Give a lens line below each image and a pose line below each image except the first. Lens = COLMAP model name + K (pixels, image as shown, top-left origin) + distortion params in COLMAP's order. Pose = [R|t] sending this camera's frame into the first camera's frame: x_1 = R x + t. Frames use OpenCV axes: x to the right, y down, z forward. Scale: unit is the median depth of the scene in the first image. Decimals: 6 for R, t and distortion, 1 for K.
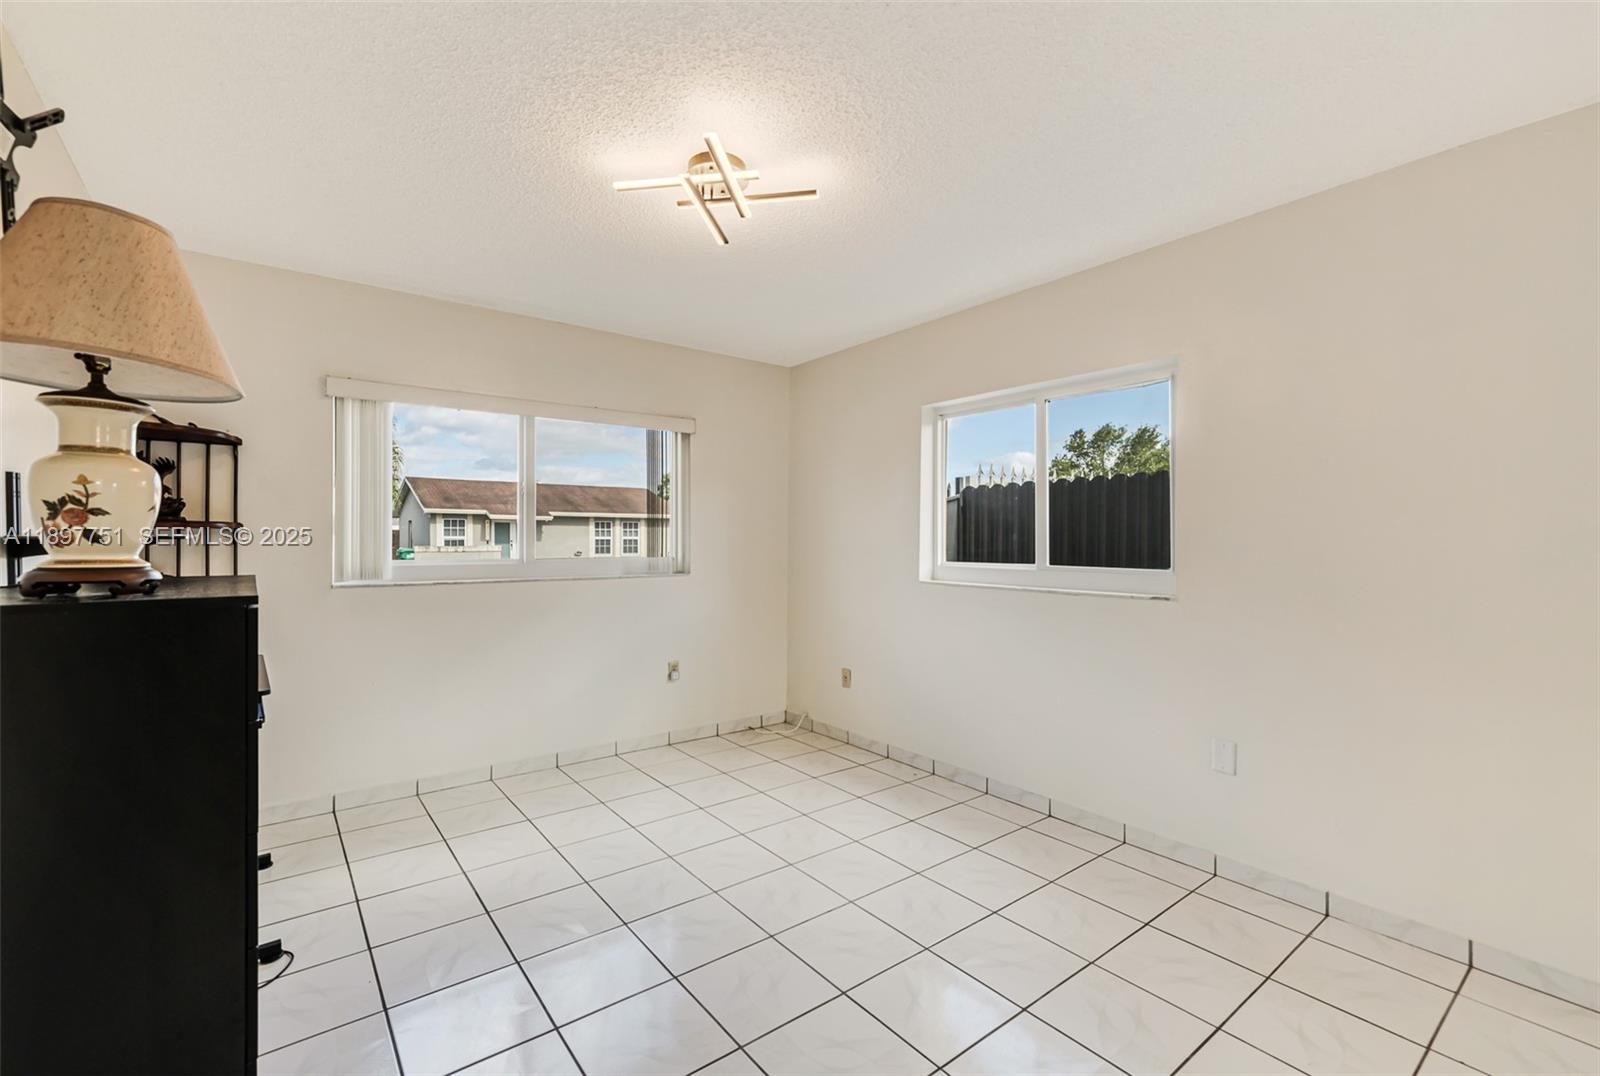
lens RADIAL K [[690.8, 0, 787.8], [0, 690.8, 533.7], [0, 0, 1]] dist [-0.001690, -0.000773]
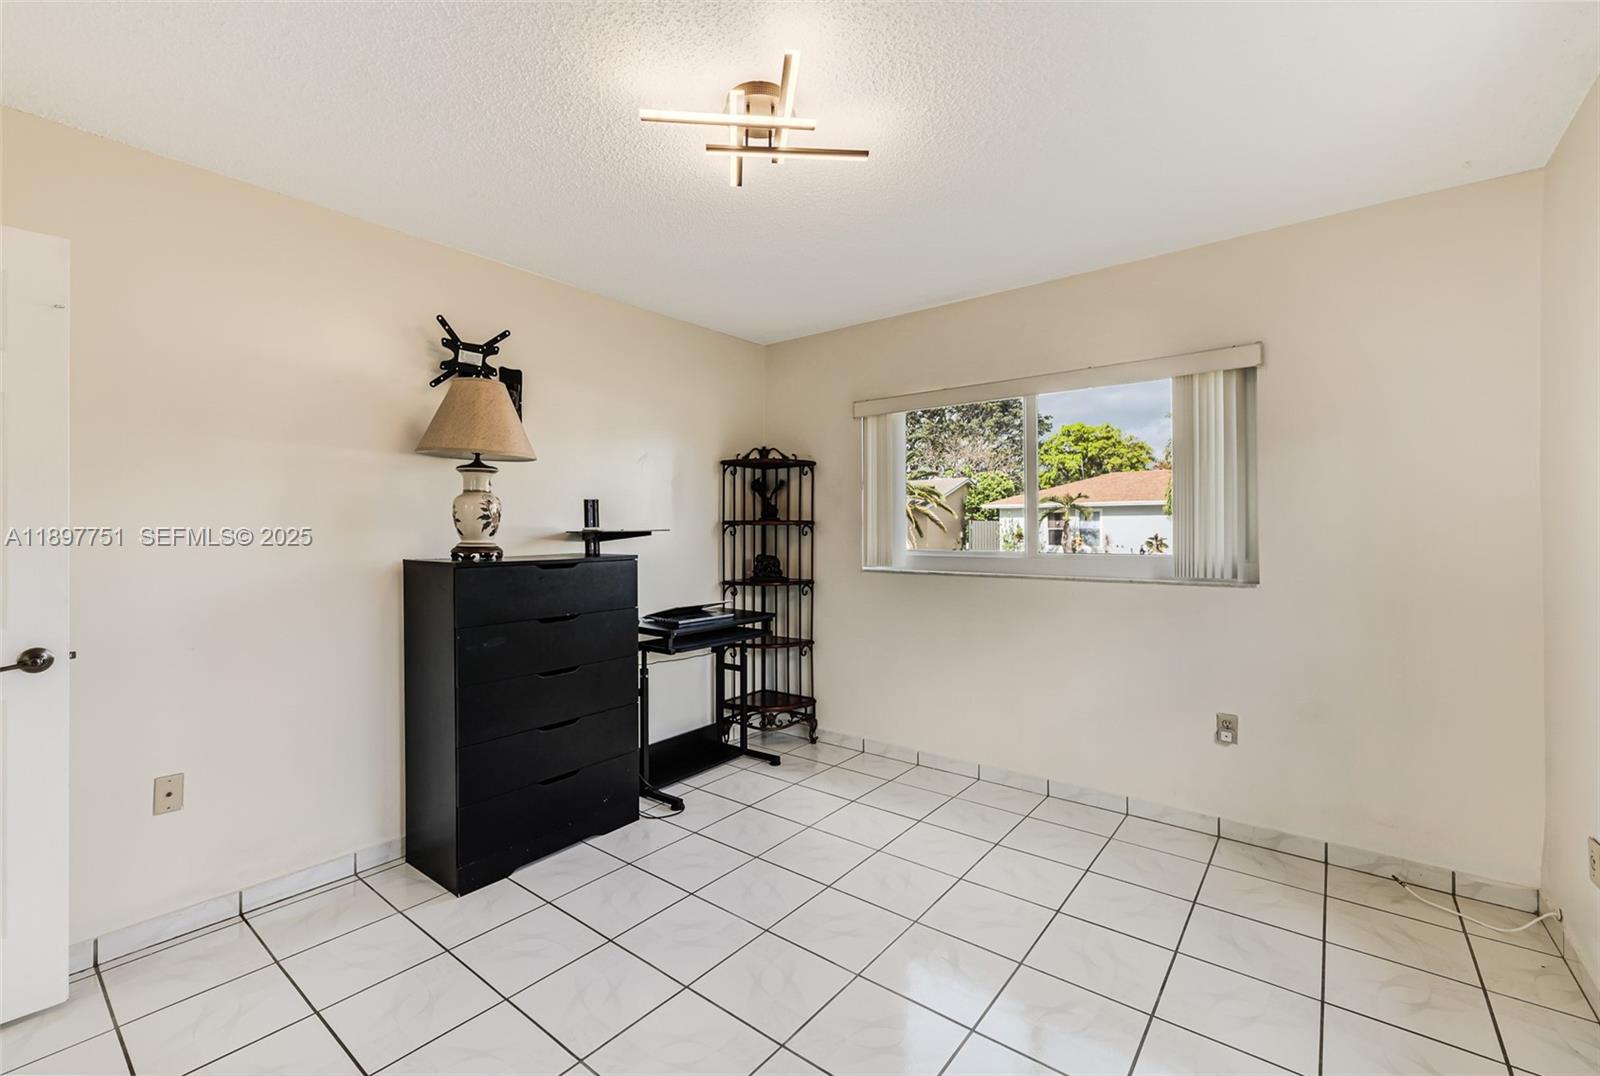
lens RADIAL K [[690.8, 0, 787.8], [0, 690.8, 533.7], [0, 0, 1]] dist [-0.001690, -0.000773]
pose [[0.224838, -0.000988, -0.974396, 0.516183], [0.010063, 0.999949, 0.001309, 0.007578], [0.974344, -0.010100, 0.224836, 0.586329]]
